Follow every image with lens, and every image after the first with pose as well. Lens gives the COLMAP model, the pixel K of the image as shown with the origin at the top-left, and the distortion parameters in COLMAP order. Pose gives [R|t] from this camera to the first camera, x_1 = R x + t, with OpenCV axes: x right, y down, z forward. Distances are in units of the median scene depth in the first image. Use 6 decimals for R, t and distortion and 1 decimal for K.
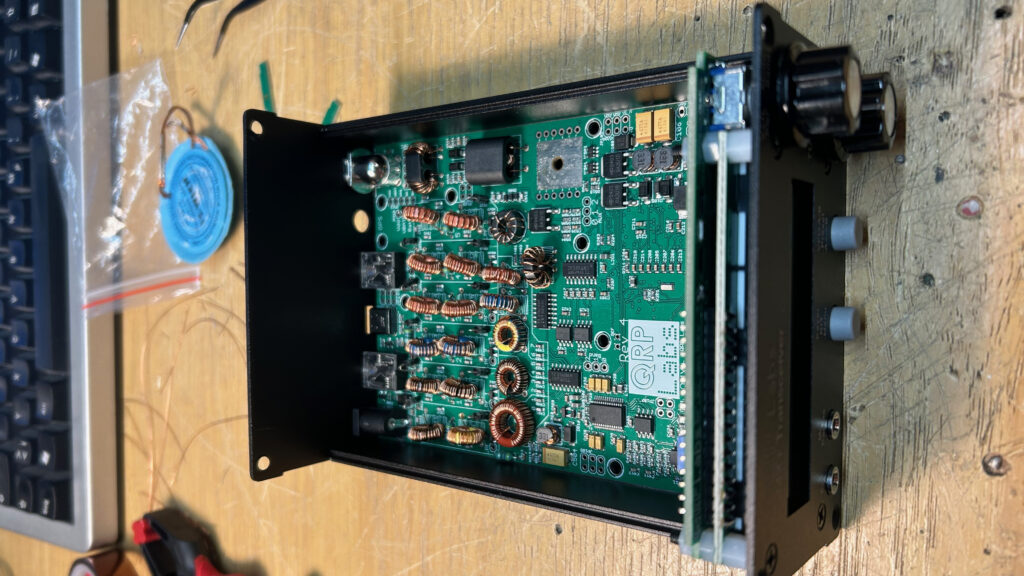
lens RADIAL K [[894.4, 0, 512.0], [0, 894.4, 288.0], [0, 0, 1]] dist [0.051725, -0.001565]
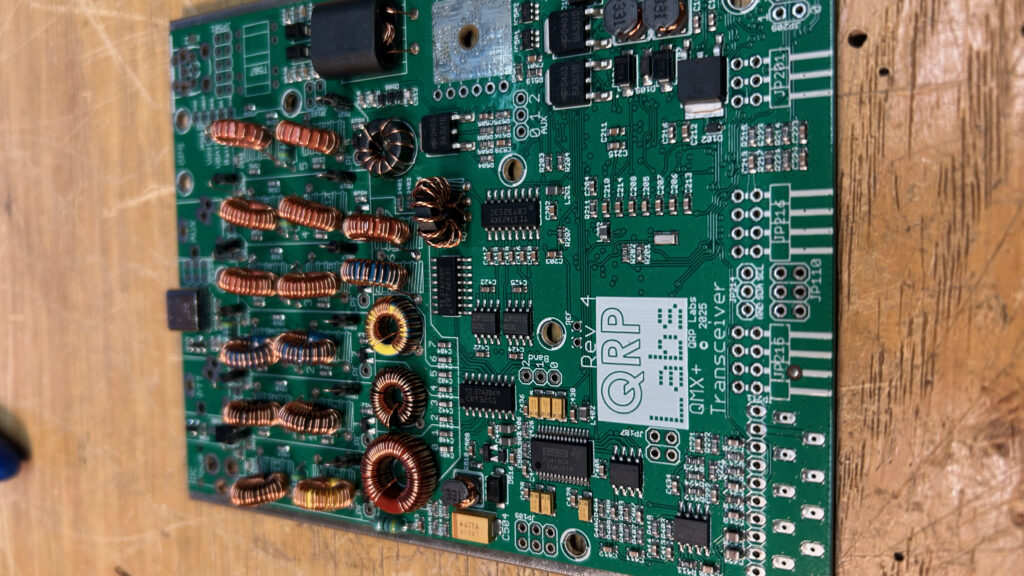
lens RADIAL K [[894.4, 0, 512.0], [0, 894.4, 288.0], [0, 0, 1]] dist [0.051725, -0.001565]
pose [[0.990953, -0.020511, 0.132630, -0.002692], [0.018492, 0.999694, 0.016435, 0.017855], [-0.132926, -0.013834, 0.991029, 0.400603]]
